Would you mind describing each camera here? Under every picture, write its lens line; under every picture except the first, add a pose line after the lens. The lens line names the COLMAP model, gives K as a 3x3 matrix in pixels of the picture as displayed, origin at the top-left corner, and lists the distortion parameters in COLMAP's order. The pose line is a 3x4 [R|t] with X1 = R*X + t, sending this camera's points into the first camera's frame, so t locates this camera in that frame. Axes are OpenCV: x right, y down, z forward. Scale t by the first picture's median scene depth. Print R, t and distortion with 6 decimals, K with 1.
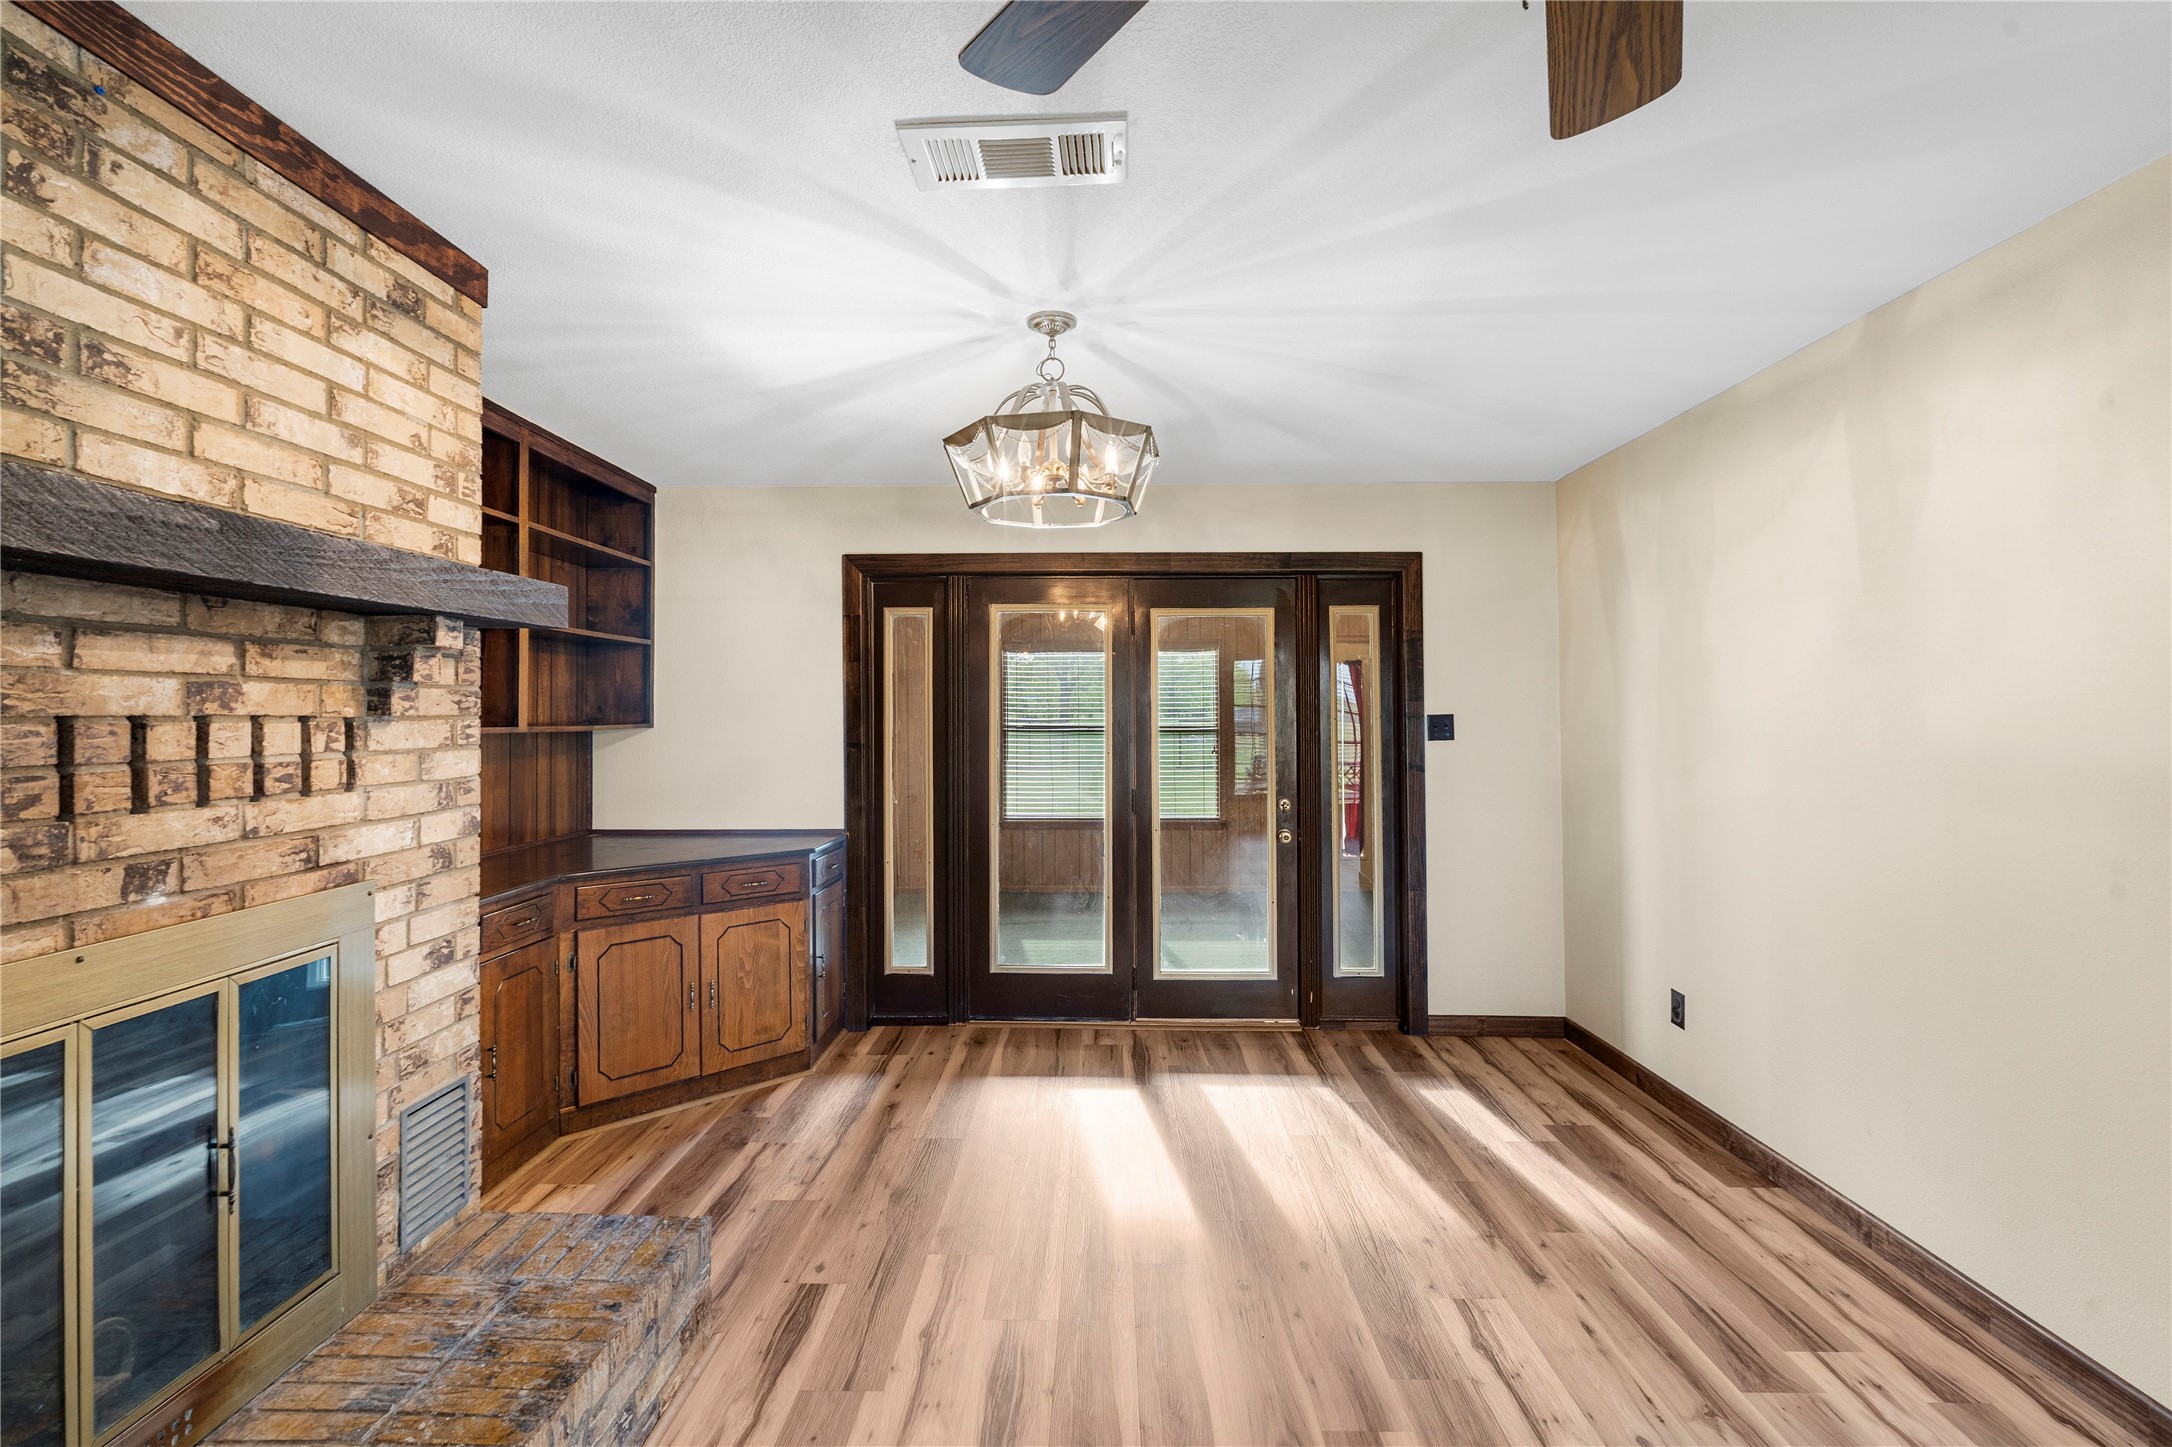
lens RADIAL K [[982.6, 0, 1077.3], [0, 982.6, 702.4], [0, 0, 1]] dist [-0.006478, 0.000525]
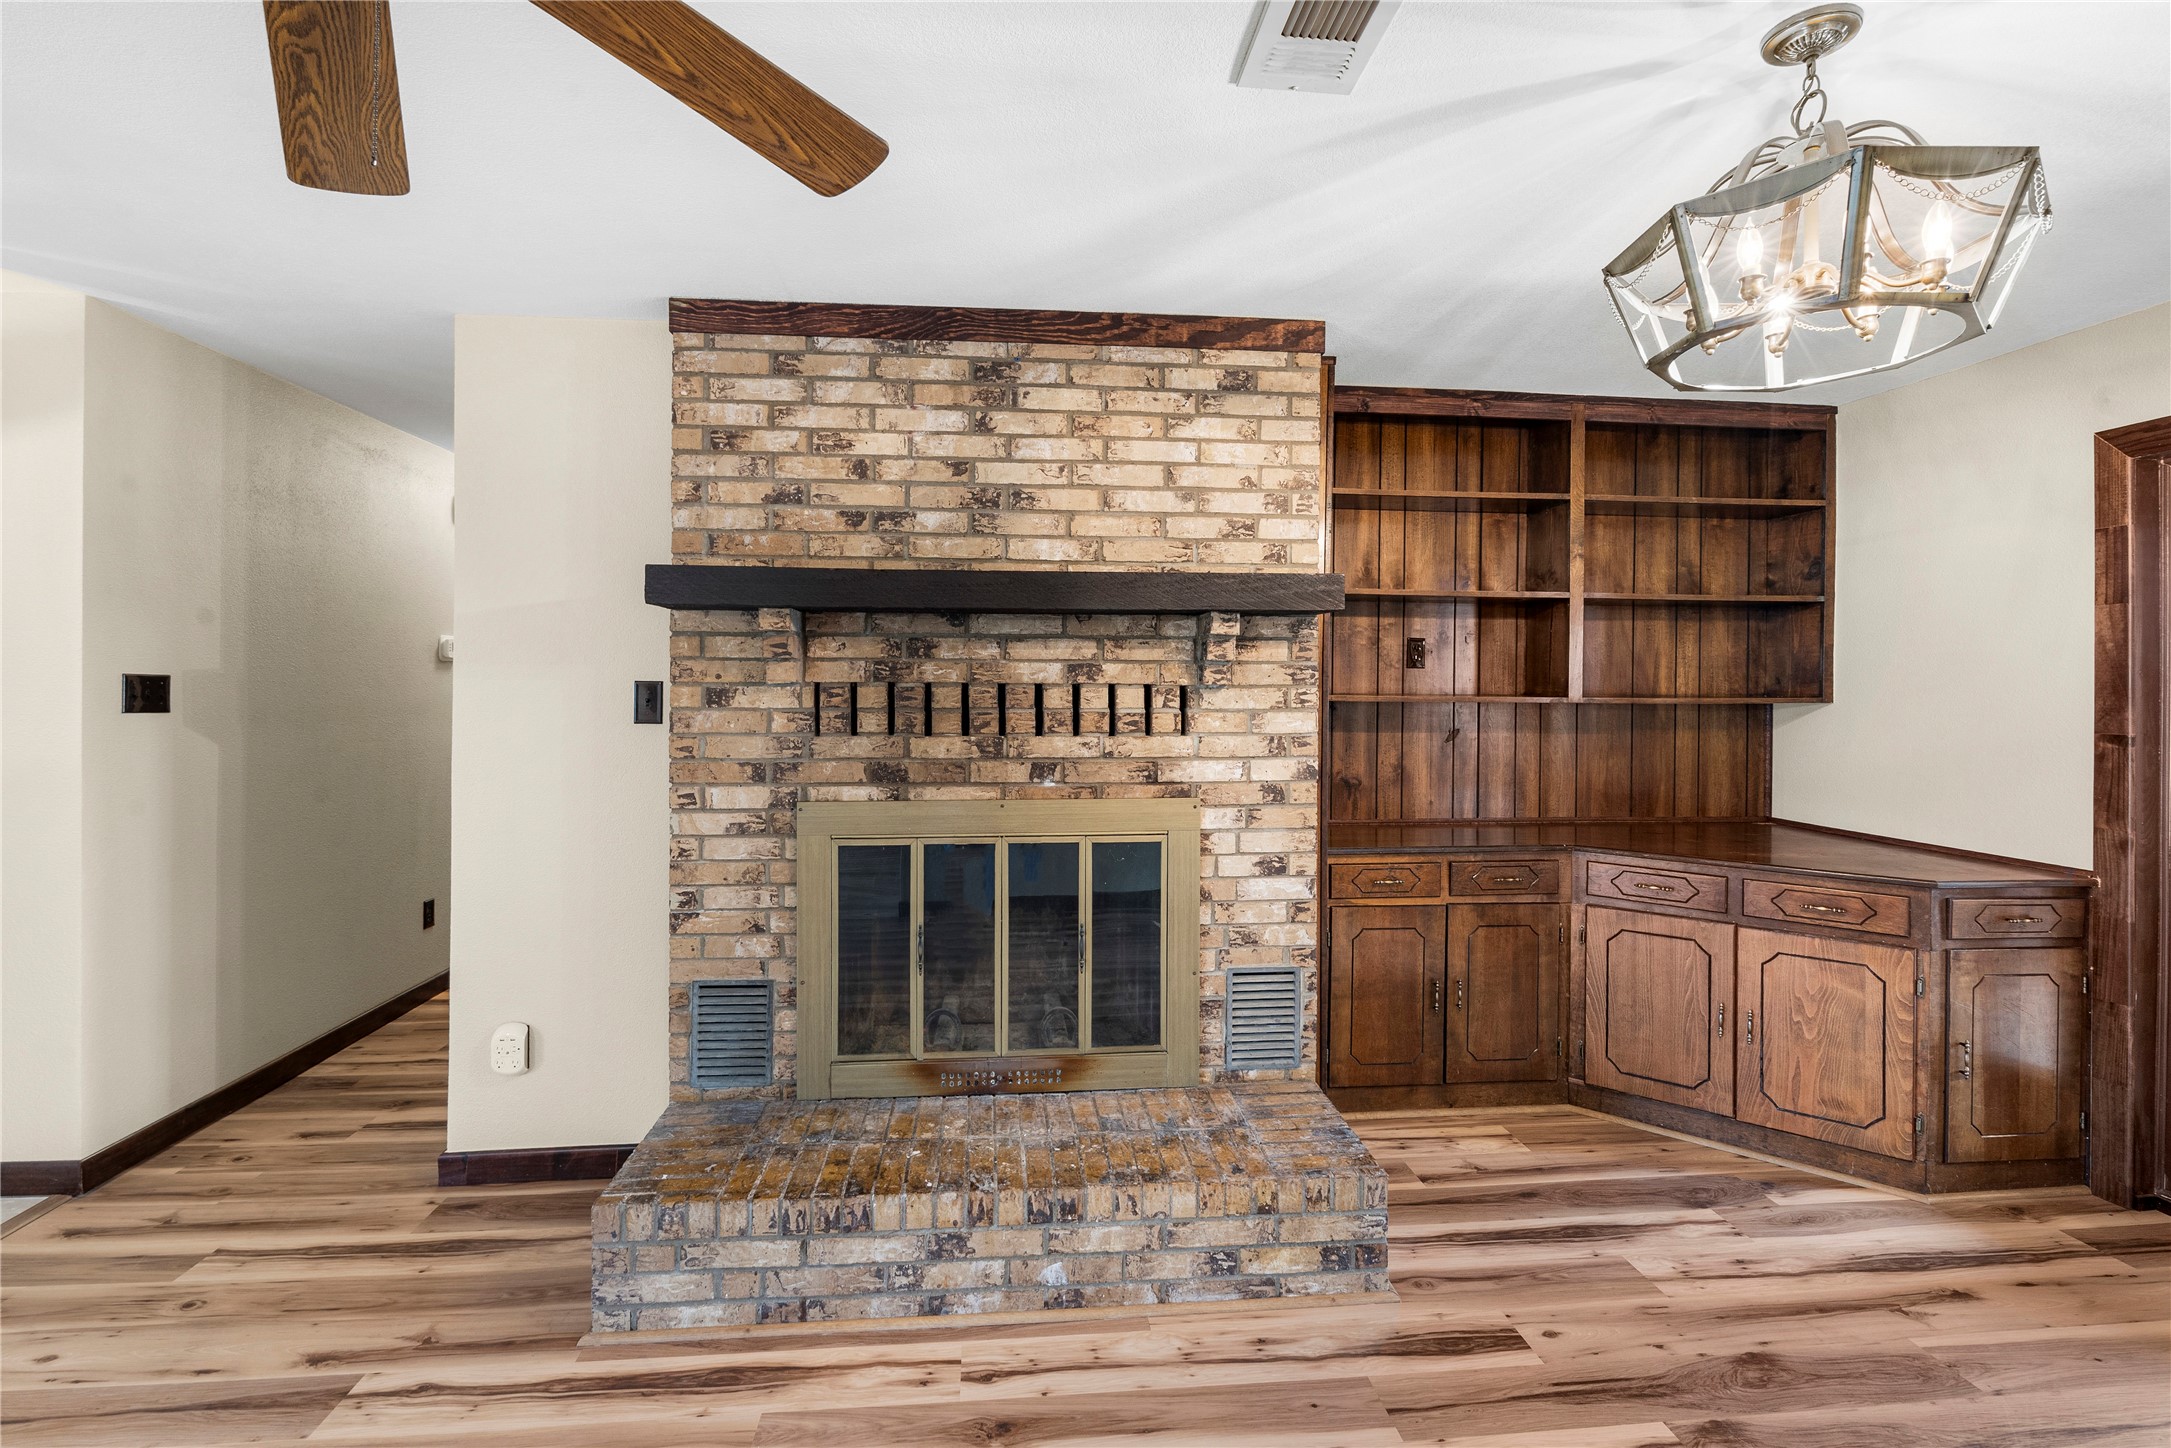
lens RADIAL K [[982.1, 0, 1077.4], [0, 982.1, 687.9], [0, 0, 1]] dist [-0.006478, 0.000525]
pose [[0.120648, 0.008122, -0.992662, 0.603267], [0.006864, 0.999936, 0.009016, 0.003888], [0.992672, -0.007901, 0.120584, 0.560875]]
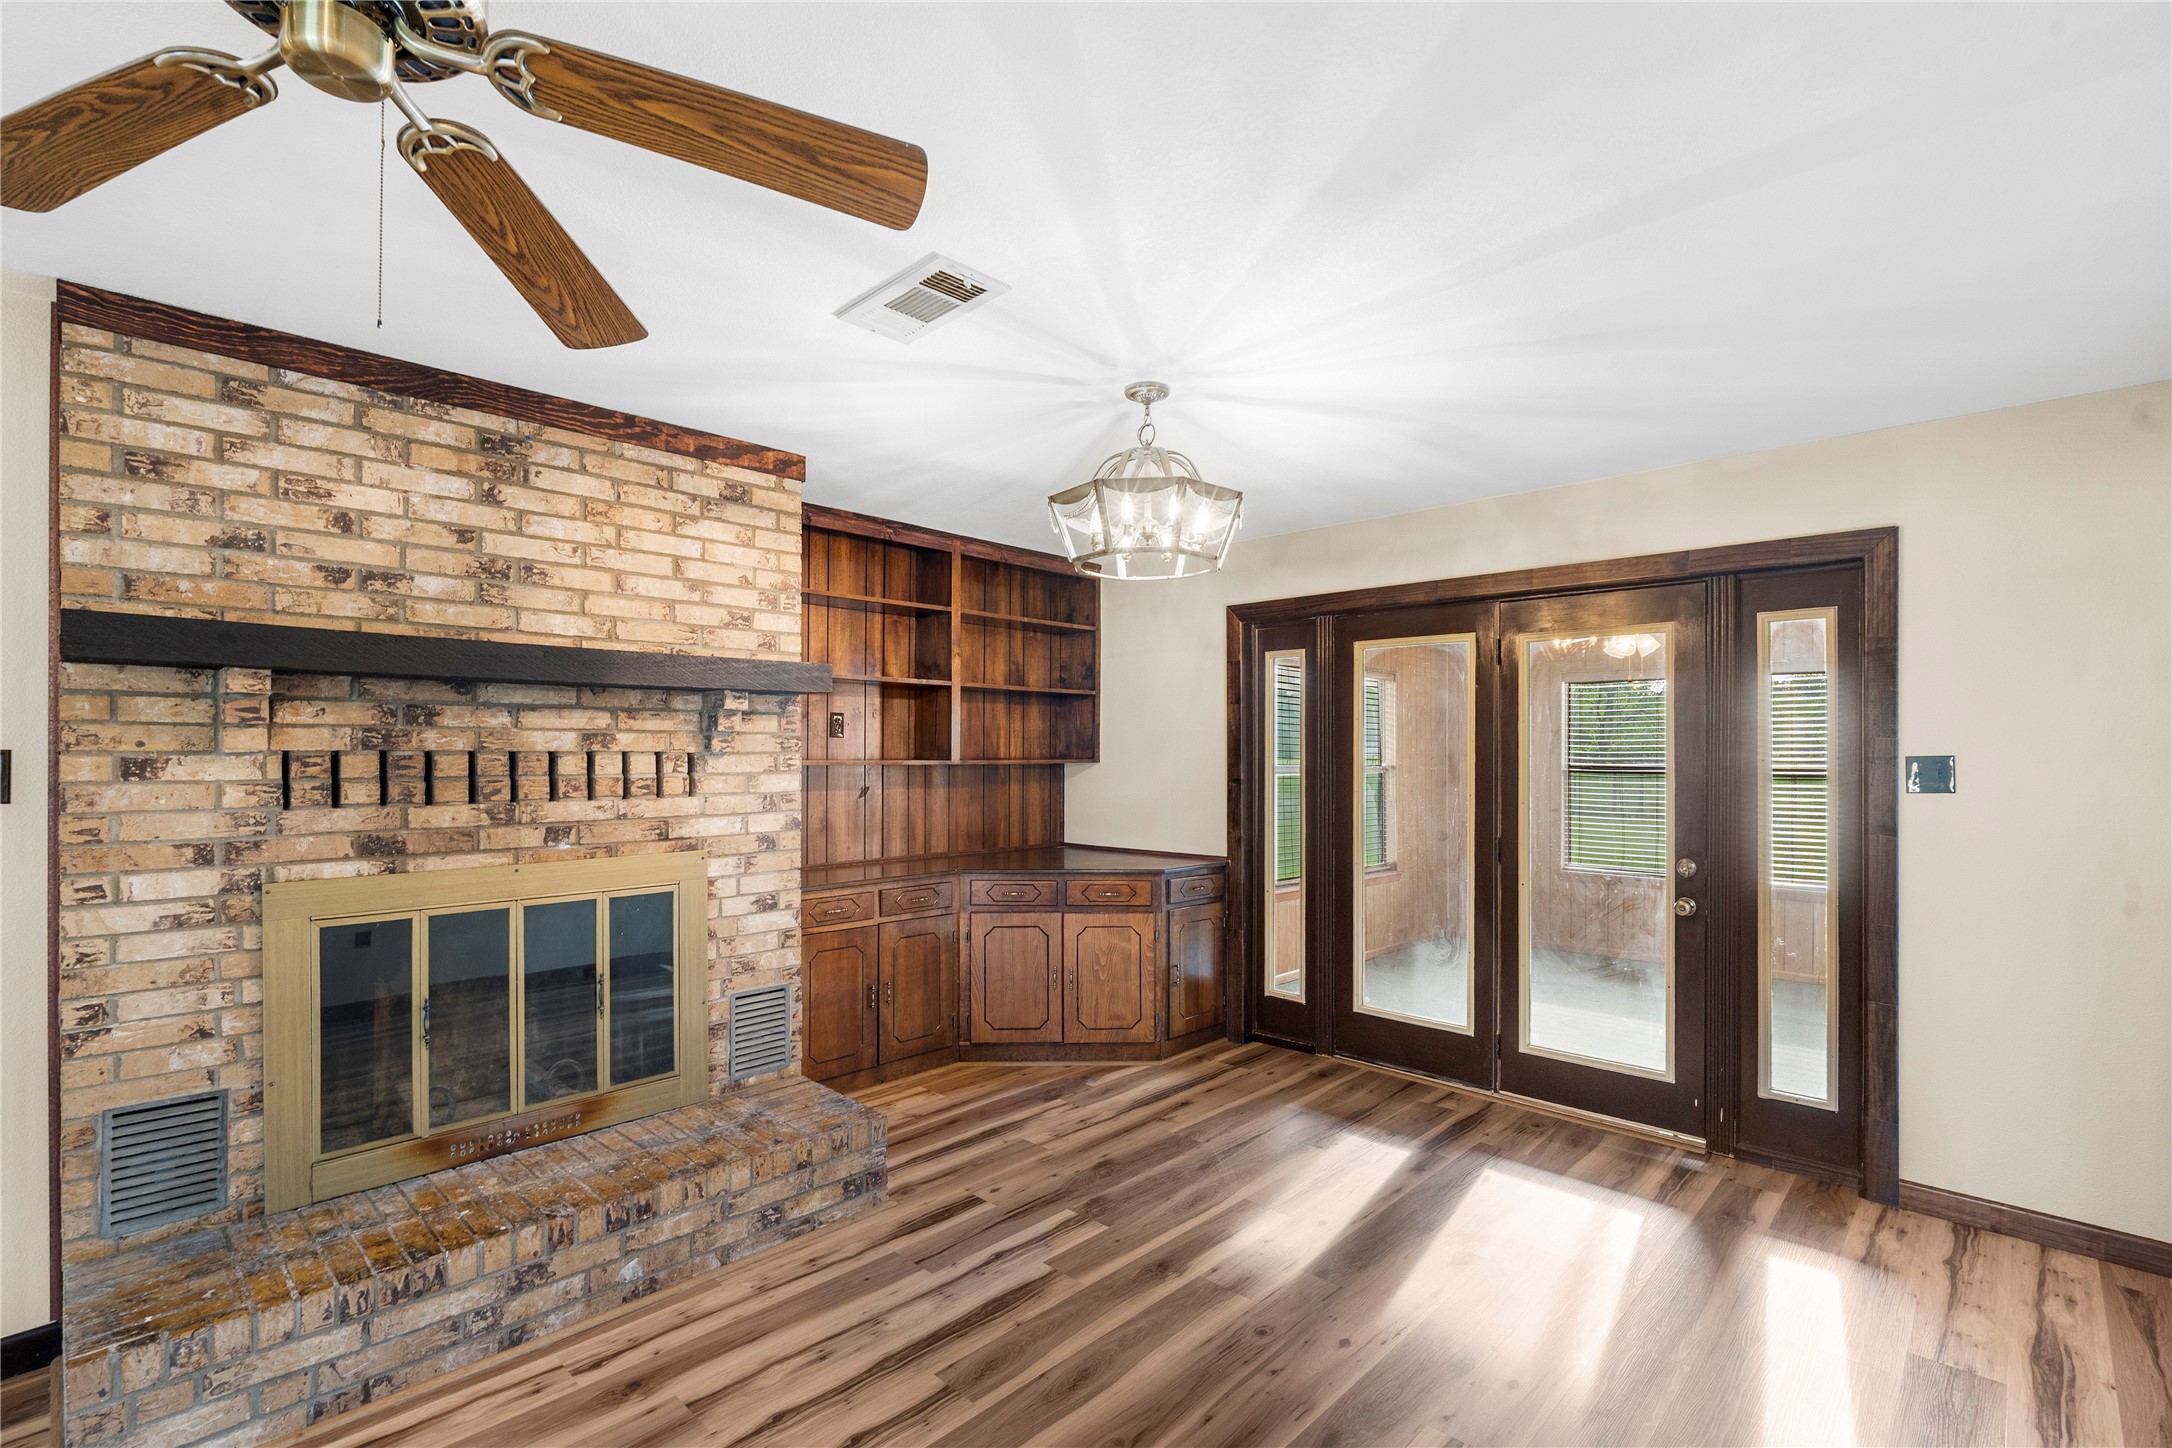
lens RADIAL K [[982.6, 0, 1098.3], [0, 982.6, 755.2], [0, 0, 1]] dist [-0.006478, 0.000525]
pose [[0.744909, 0.006250, -0.667137, 0.771748], [0.004290, 0.999891, 0.014159, -0.001099], [0.667153, -0.013409, 0.744800, 0.175711]]
